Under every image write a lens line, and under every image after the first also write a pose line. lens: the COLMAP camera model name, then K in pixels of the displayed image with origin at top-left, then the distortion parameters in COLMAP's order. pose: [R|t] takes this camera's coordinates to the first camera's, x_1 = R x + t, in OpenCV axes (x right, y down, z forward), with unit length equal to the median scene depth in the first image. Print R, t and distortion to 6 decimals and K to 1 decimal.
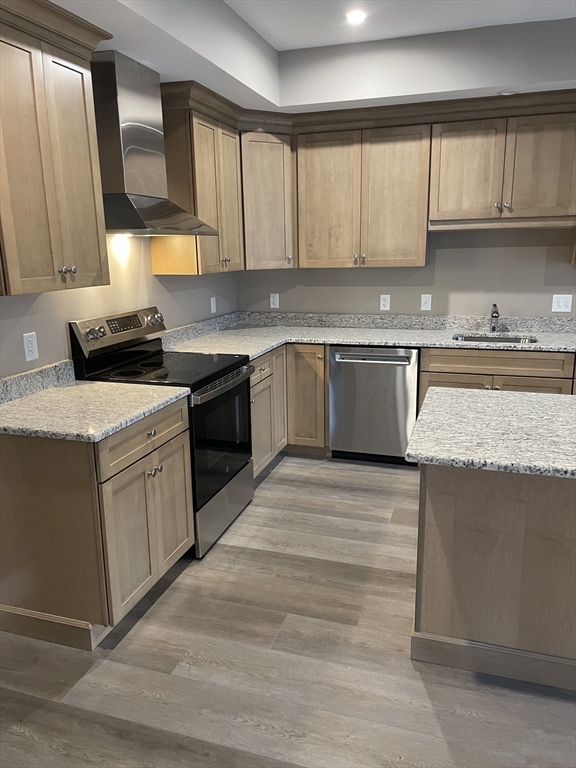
lens RADIAL K [[579.5, 0, 291.1], [0, 579.5, 382.0], [0, 0, 1]] dist [0.071150, -0.078847]
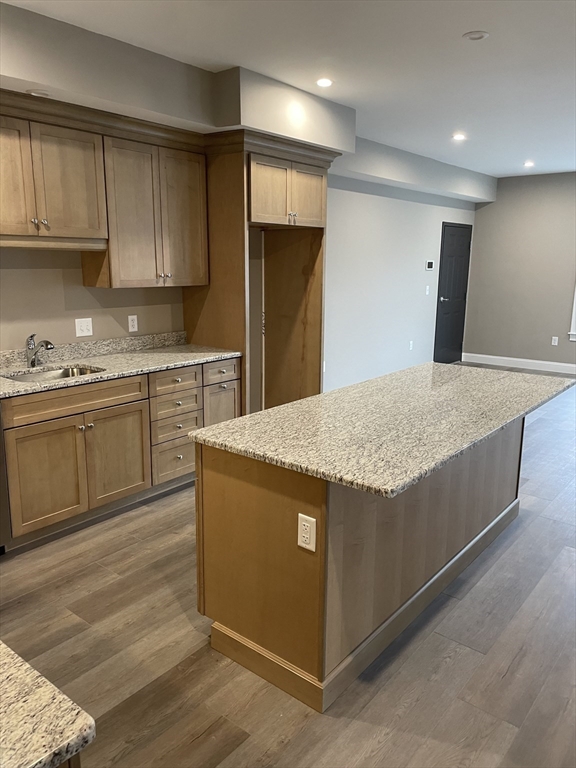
lens RADIAL K [[579.5, 0, 283.7], [0, 579.5, 382.9], [0, 0, 1]] dist [0.071150, -0.078847]
pose [[0.364159, -0.175245, 0.914701, -0.347965], [0.197765, 0.974290, 0.107928, -0.091808], [-0.910097, 0.141593, 0.389454, 0.369921]]
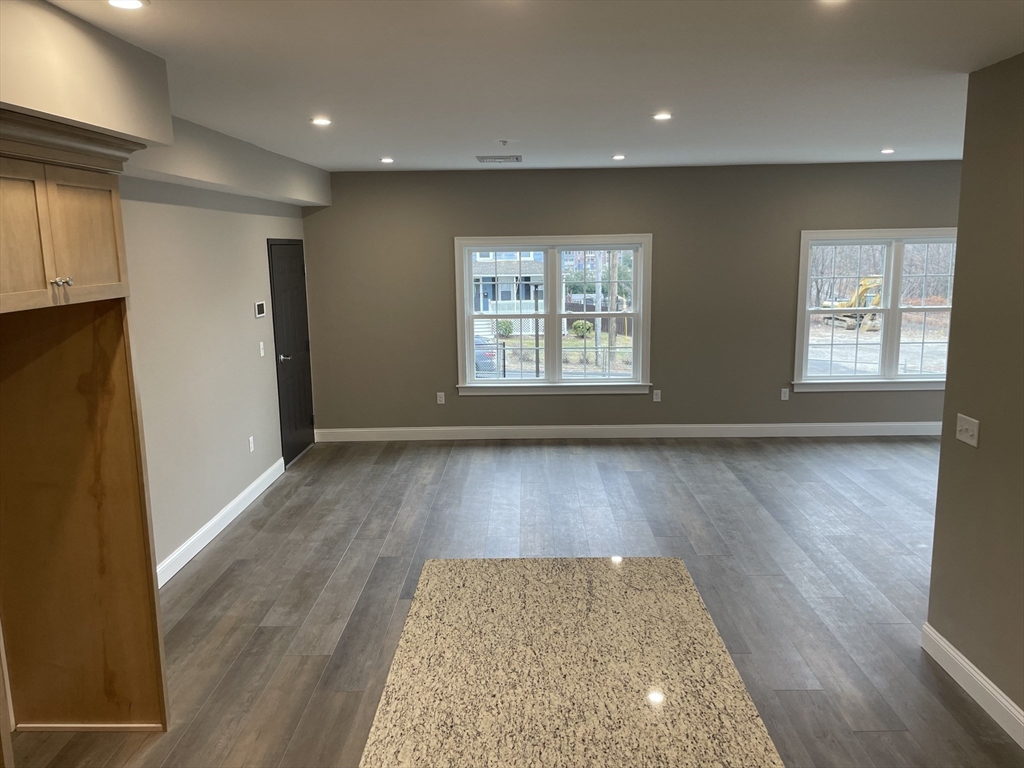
lens RADIAL K [[772.7, 0, 517.3], [0, 772.7, 366.9], [0, 0, 1]] dist [0.071150, -0.078847]
pose [[-0.291874, -0.127393, 0.947935, 0.022685], [0.240297, 0.949535, 0.201597, -0.264960], [-0.925779, 0.286626, -0.246532, 0.585493]]
